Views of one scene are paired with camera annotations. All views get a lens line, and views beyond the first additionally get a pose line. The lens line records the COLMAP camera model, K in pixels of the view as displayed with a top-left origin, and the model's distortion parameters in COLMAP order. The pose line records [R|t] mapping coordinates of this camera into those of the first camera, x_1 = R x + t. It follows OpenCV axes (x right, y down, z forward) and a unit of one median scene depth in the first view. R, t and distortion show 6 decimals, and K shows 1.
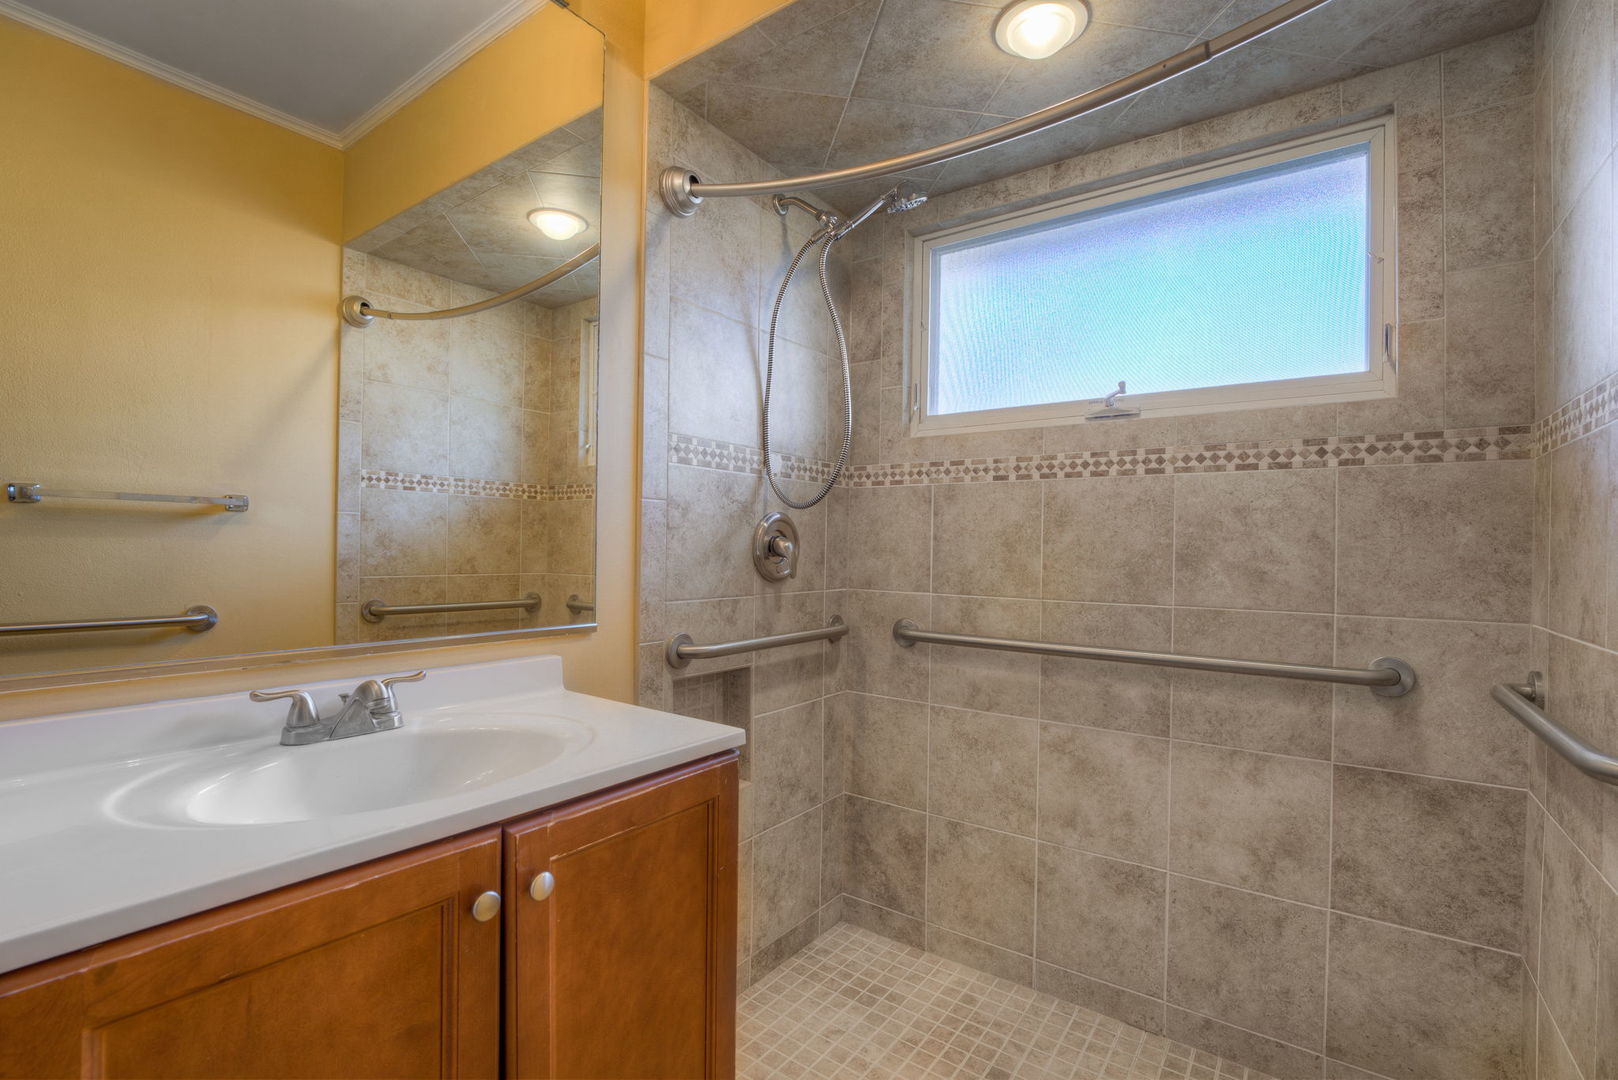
lens RADIAL K [[729.3, 0, 810.4], [0, 729.3, 544.2], [0, 0, 1]] dist [-0.021853, 0.003276]
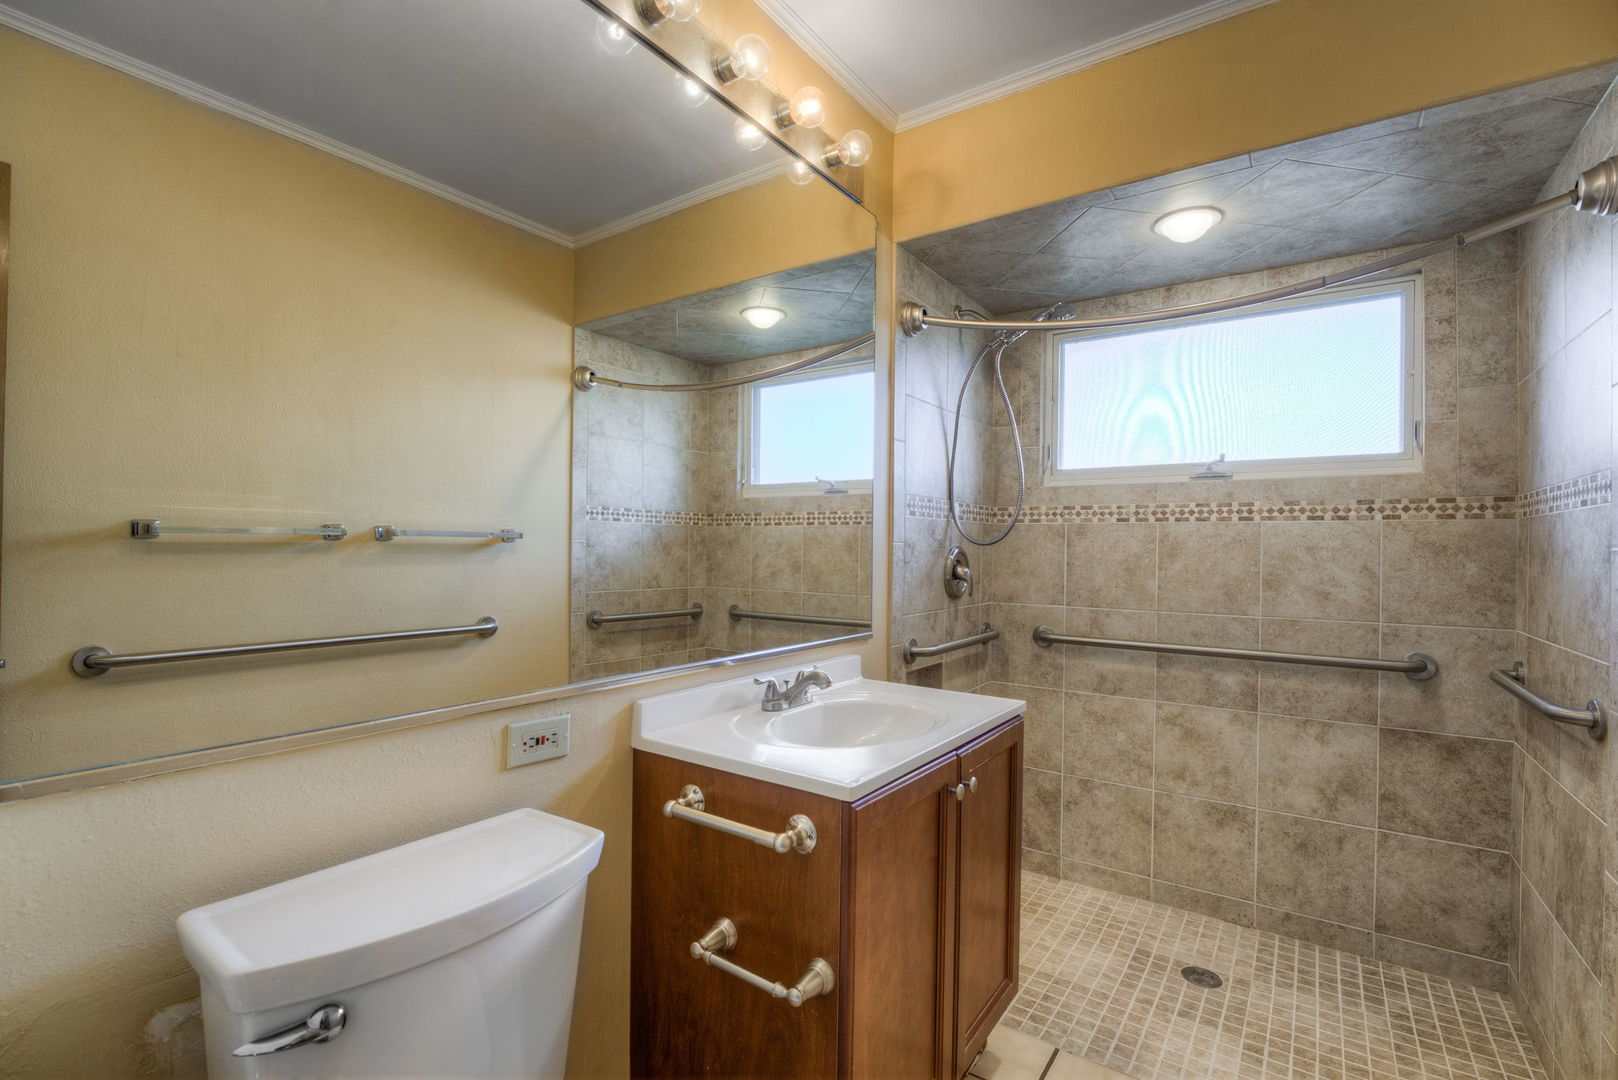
lens RADIAL K [[729.3, 0, 808.4], [0, 729.3, 543.3], [0, 0, 1]] dist [-0.021853, 0.003276]
pose [[0.999916, -0.002028, 0.012818, -0.375346], [0.002026, 0.999998, 0.000132, -0.055964], [-0.012818, -0.000106, 0.999918, -0.365697]]
